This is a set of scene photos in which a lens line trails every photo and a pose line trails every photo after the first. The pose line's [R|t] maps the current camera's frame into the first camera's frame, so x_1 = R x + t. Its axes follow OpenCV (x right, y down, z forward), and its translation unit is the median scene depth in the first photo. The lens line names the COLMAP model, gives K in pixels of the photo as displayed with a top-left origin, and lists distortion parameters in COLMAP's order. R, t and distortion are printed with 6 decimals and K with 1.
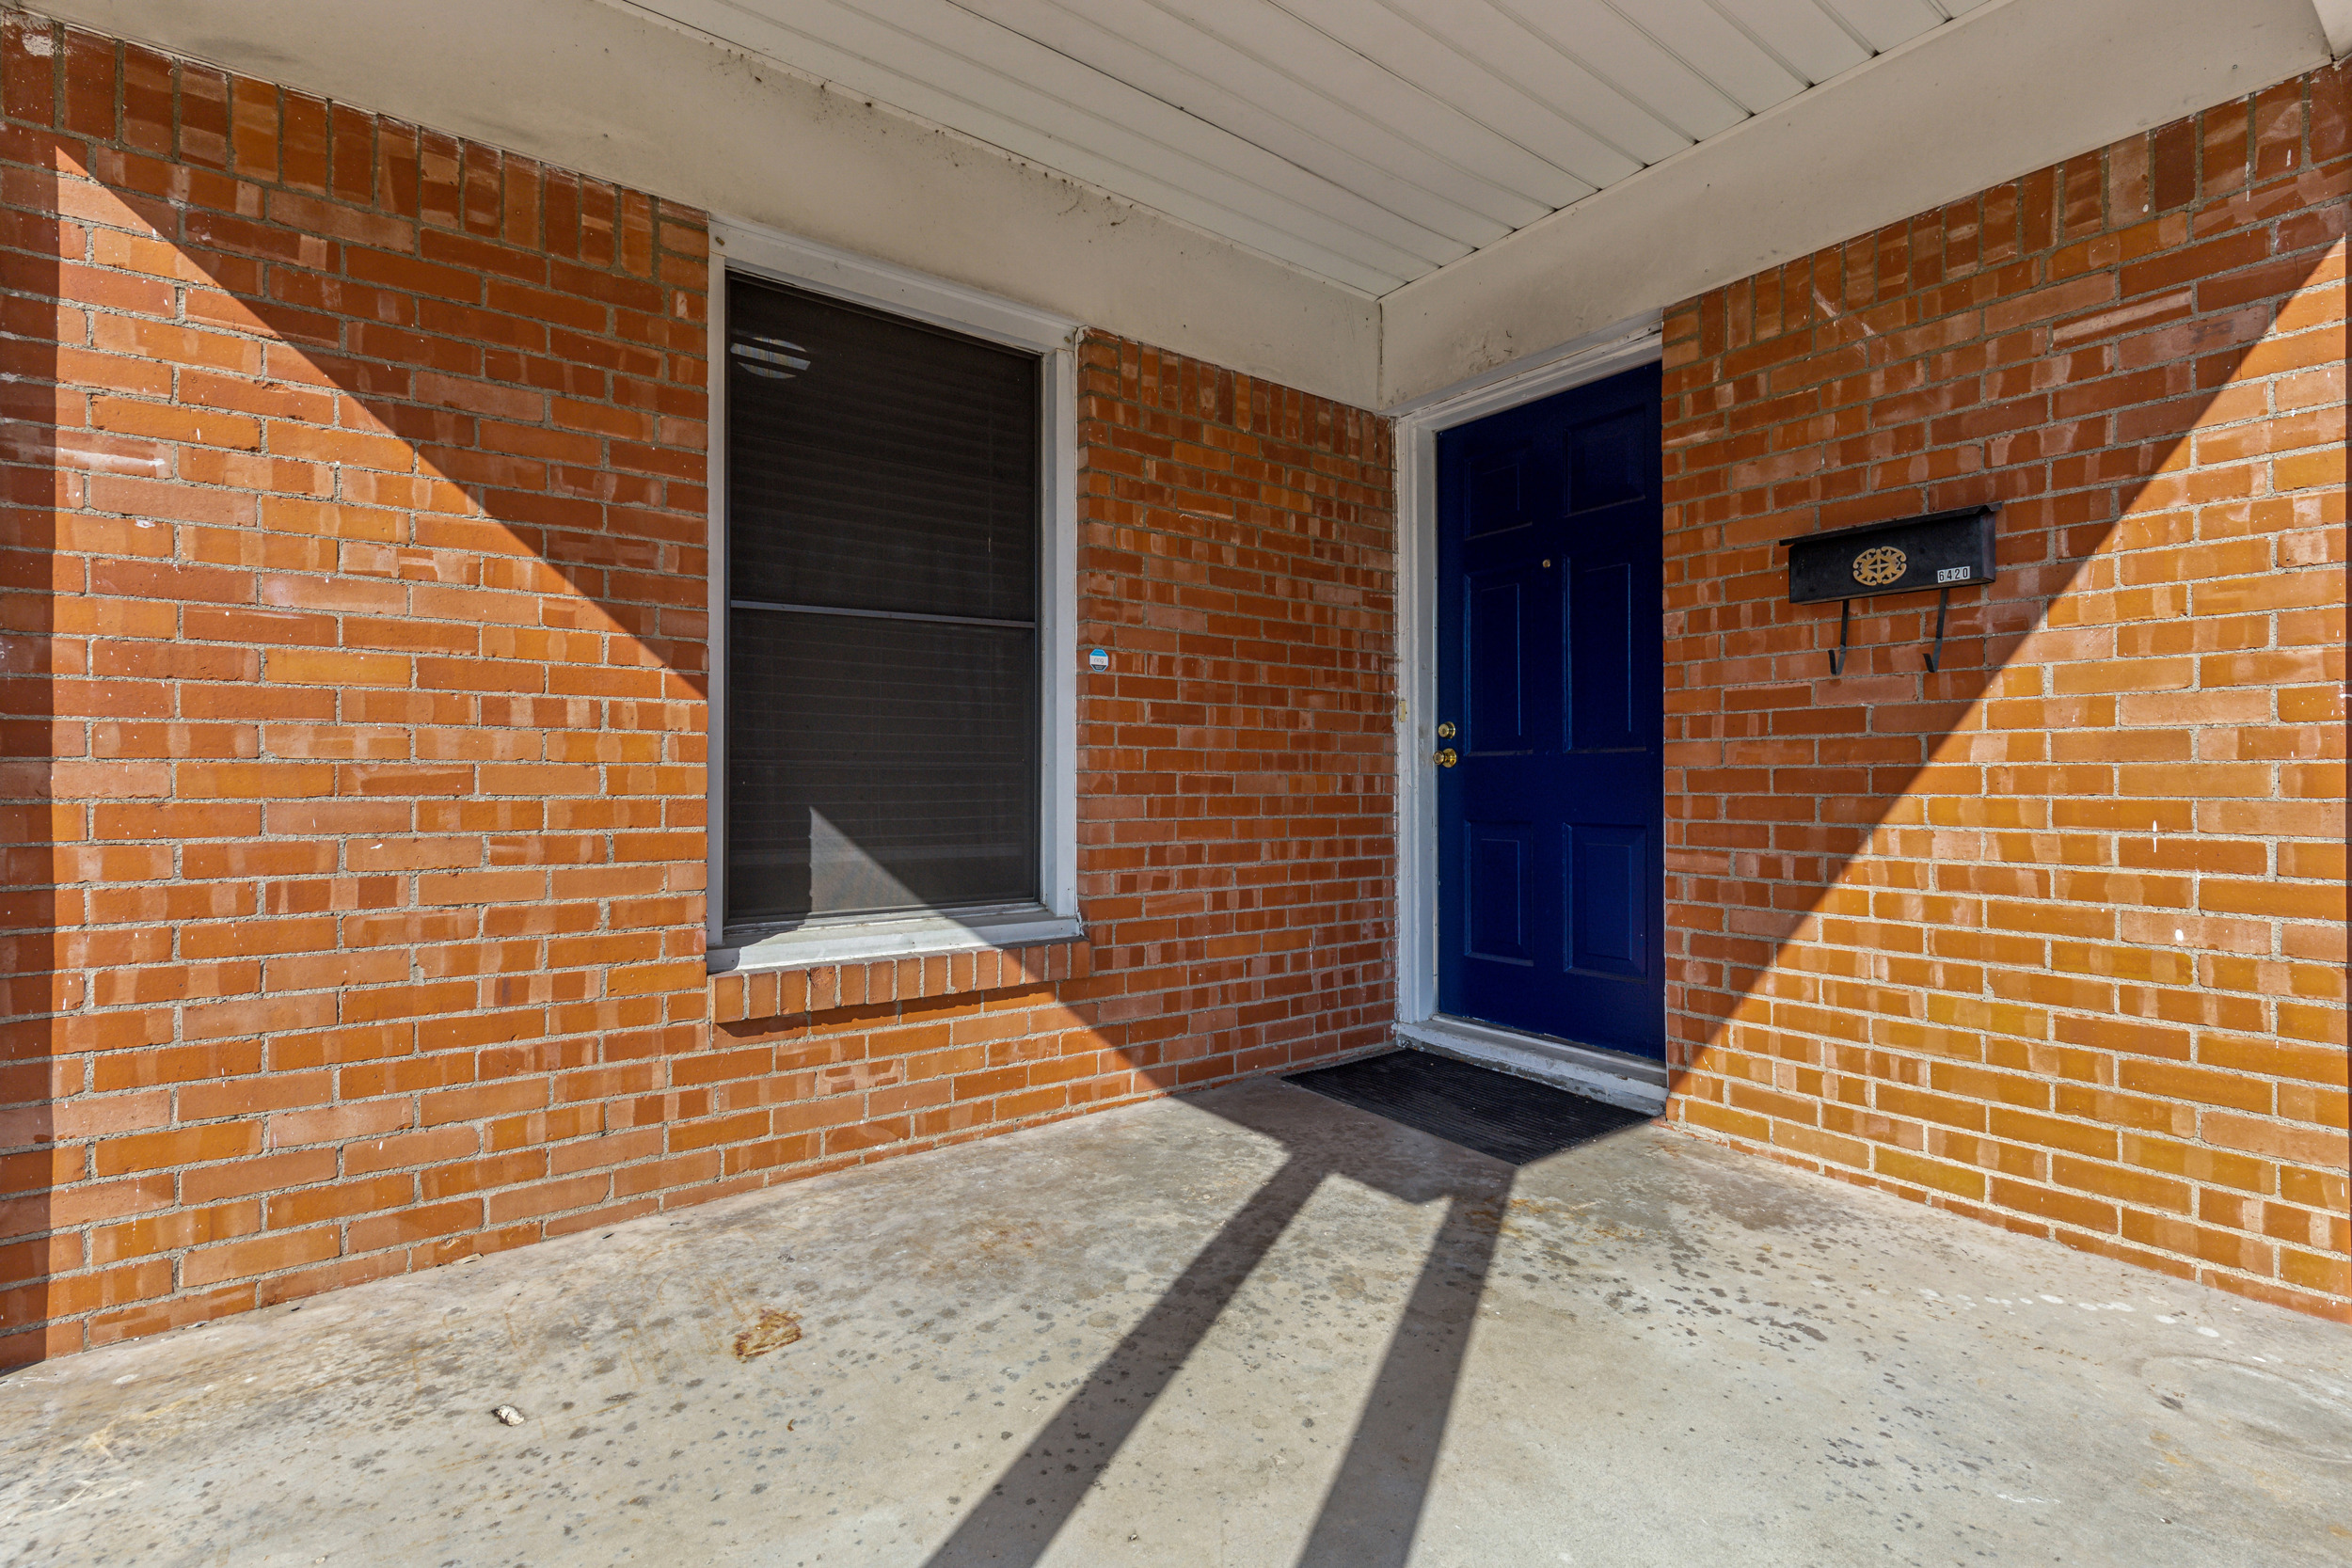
lens RADIAL K [[1079.1, 0, 1177.5], [0, 1079.1, 774.4], [0, 0, 1]] dist [0.011994, -0.002359]
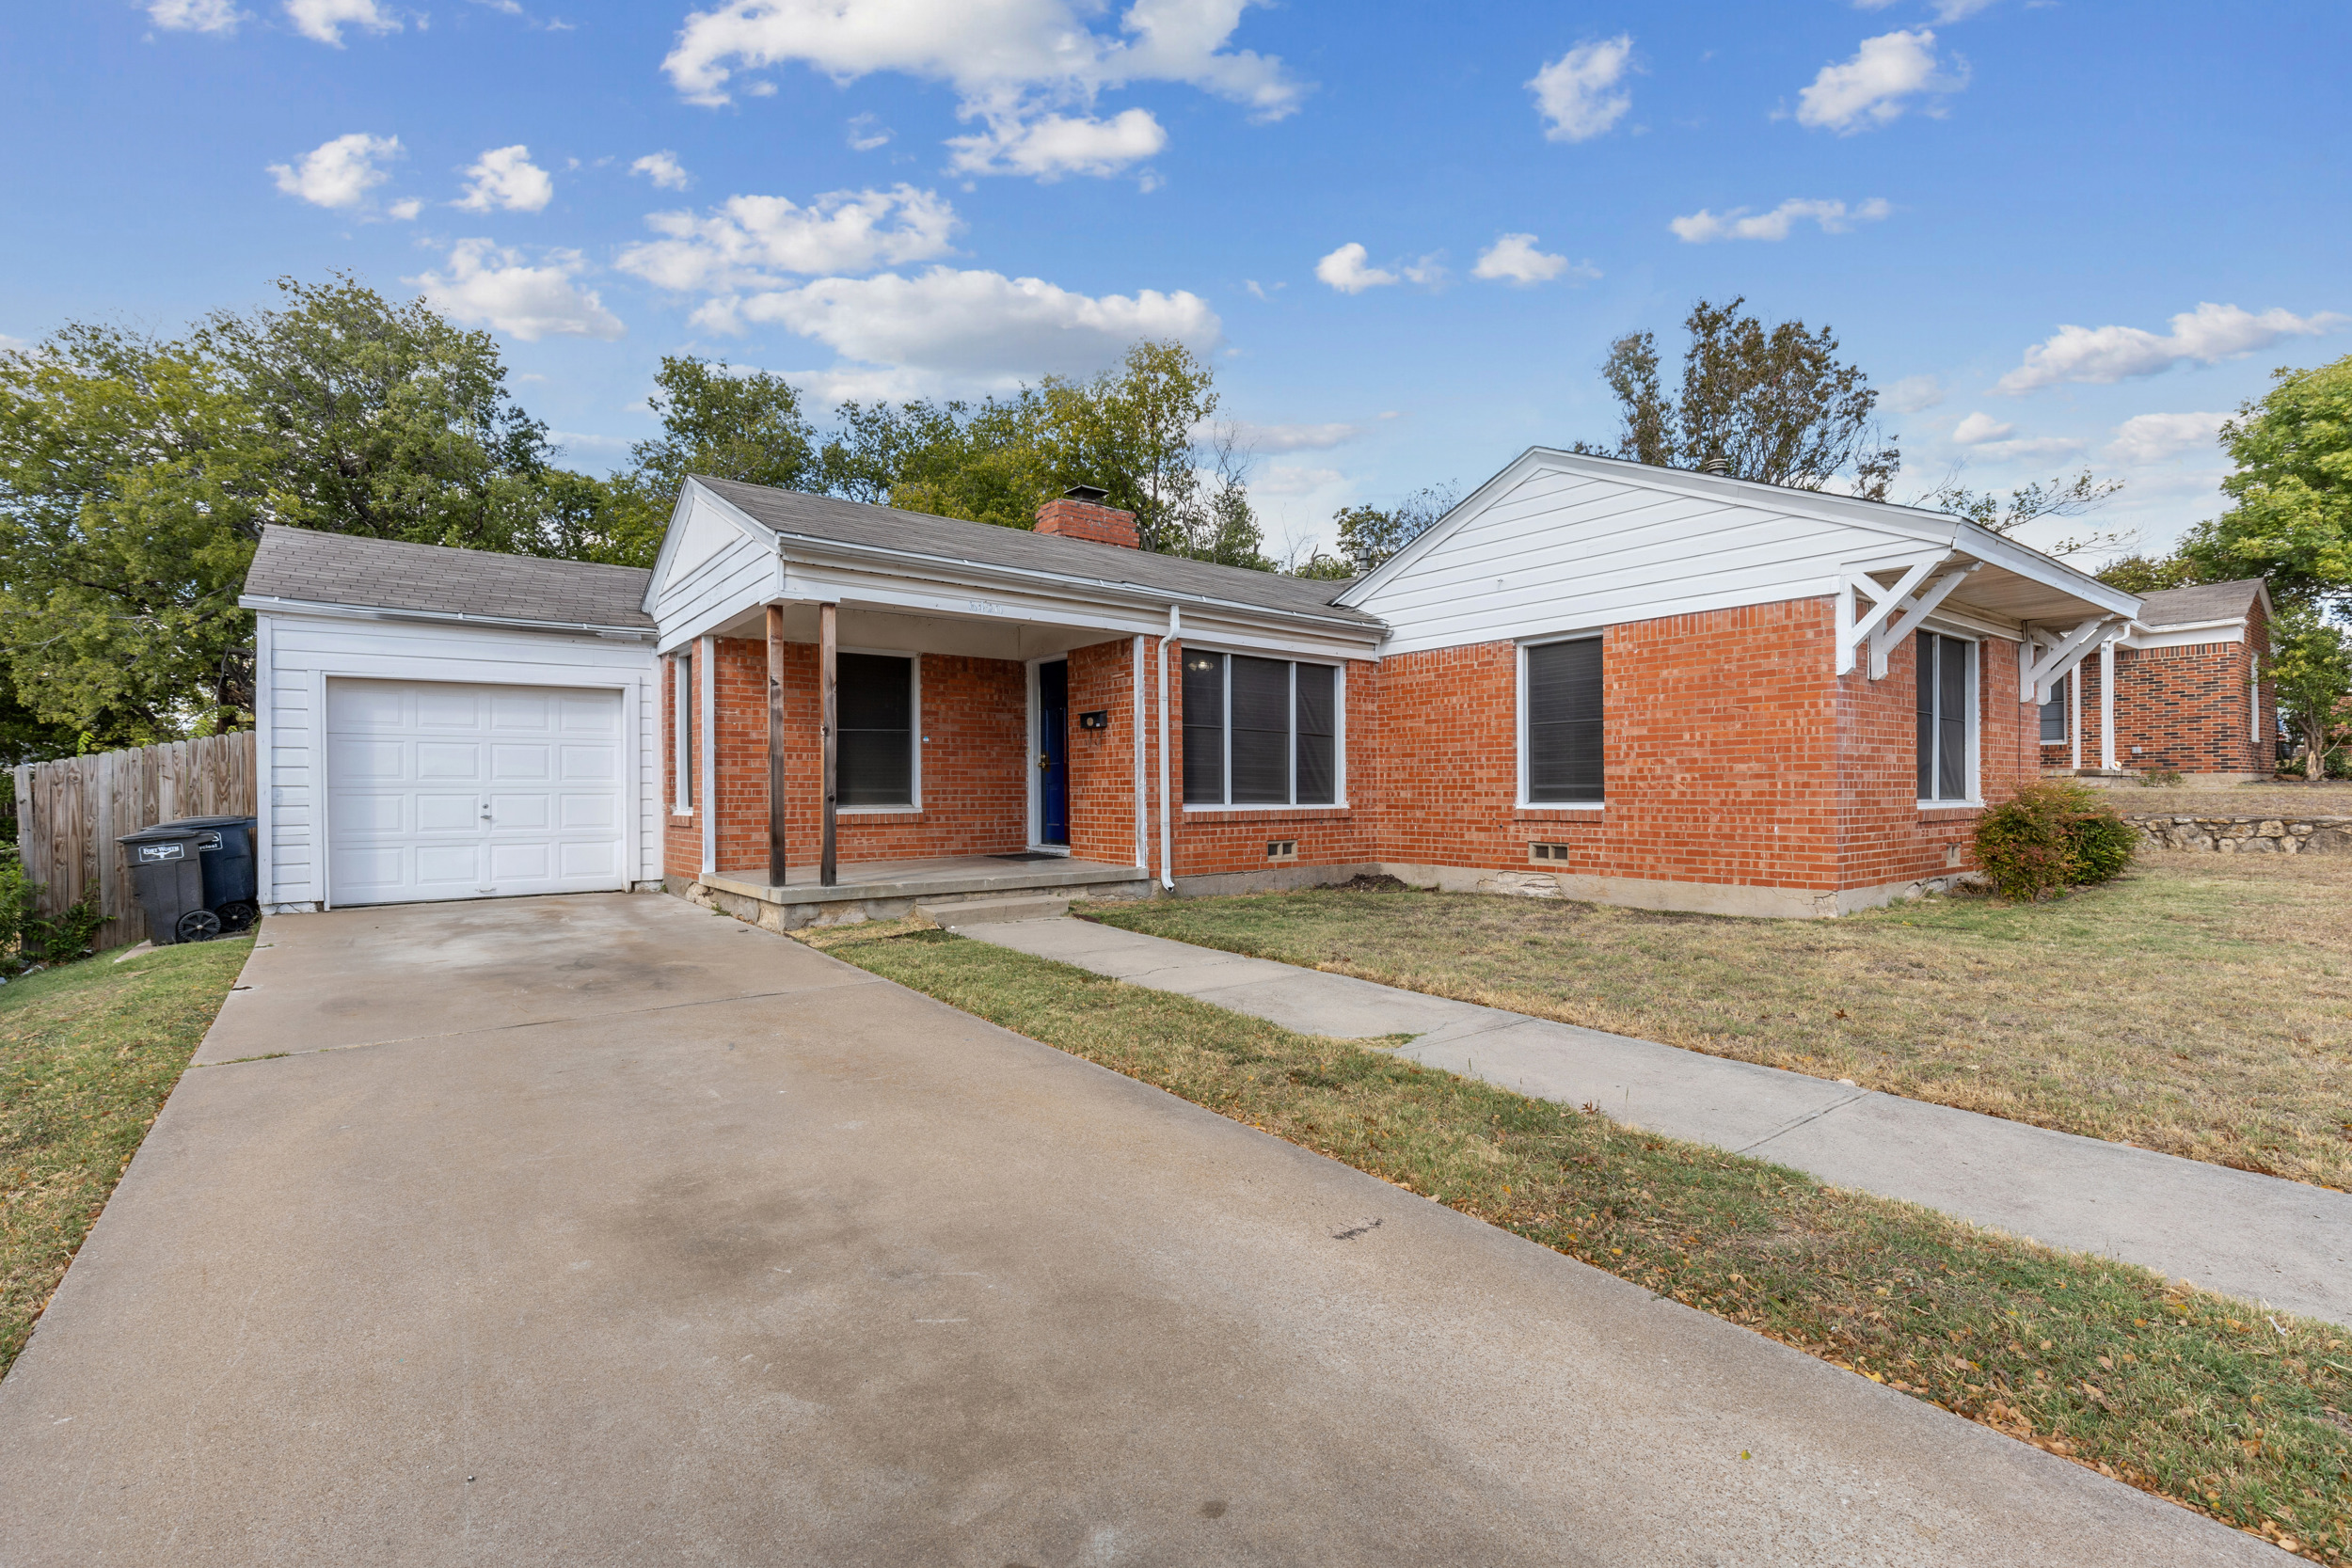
lens RADIAL K [[1079.1, 0, 1178.0], [0, 1079.1, 794.0], [0, 0, 1]] dist [0.011994, -0.002359]
pose [[0.999947, -0.006419, 0.008050, 0.764766], [0.006354, 0.999947, 0.008055, 0.058908], [-0.008101, -0.008004, 0.999935, -2.747179]]
